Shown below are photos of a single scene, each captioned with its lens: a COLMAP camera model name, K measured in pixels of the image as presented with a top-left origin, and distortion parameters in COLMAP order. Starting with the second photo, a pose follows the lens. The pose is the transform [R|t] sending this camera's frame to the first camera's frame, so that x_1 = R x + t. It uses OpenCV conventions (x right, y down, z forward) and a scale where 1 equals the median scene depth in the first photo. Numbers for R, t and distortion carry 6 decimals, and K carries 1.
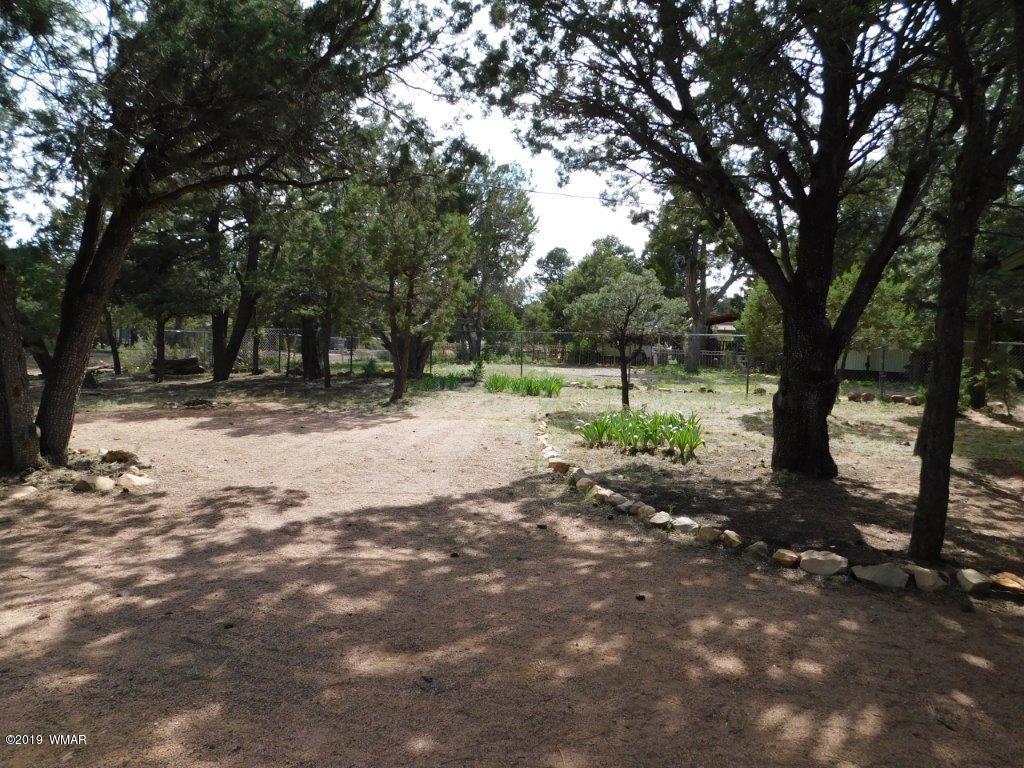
lens RADIAL K [[689.6, 0, 511.8], [0, 689.6, 378.6], [0, 0, 1]] dist [-0.070324, 0.067138]
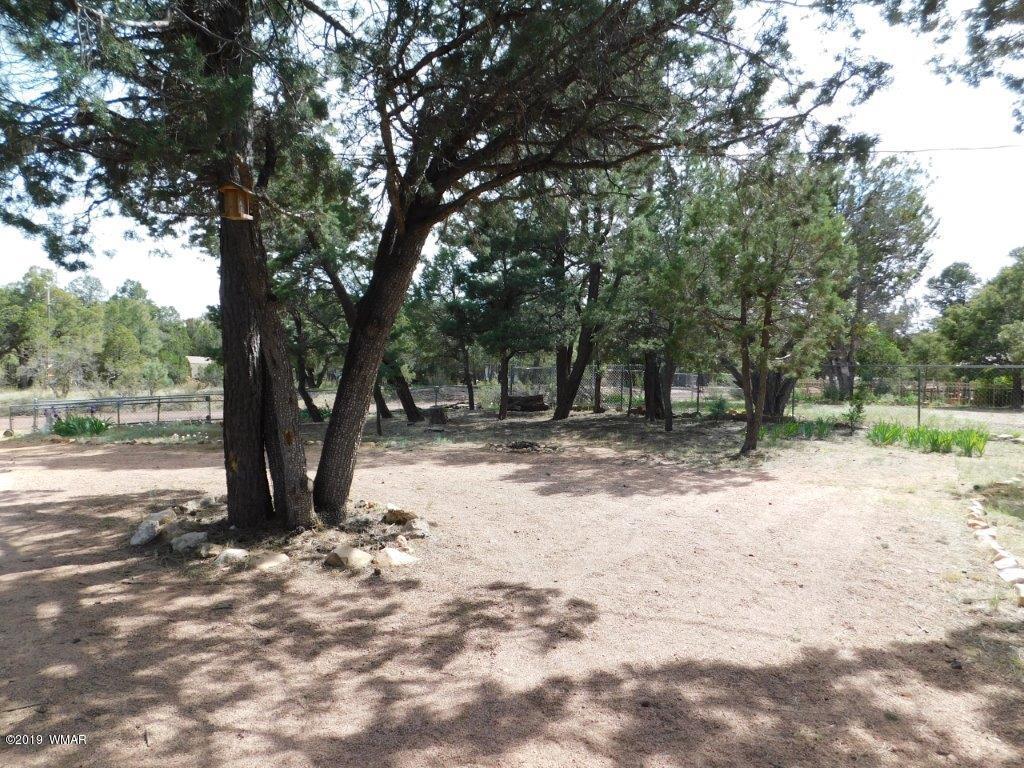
lens RADIAL K [[689.6, 0, 511.8], [0, 689.6, 378.6], [0, 0, 1]] dist [-0.070324, 0.067138]
pose [[0.874958, -0.001561, -0.484196, -0.021456], [-0.023673, 0.998661, -0.045997, -0.010596], [0.483620, 0.051708, 0.873750, 0.156518]]
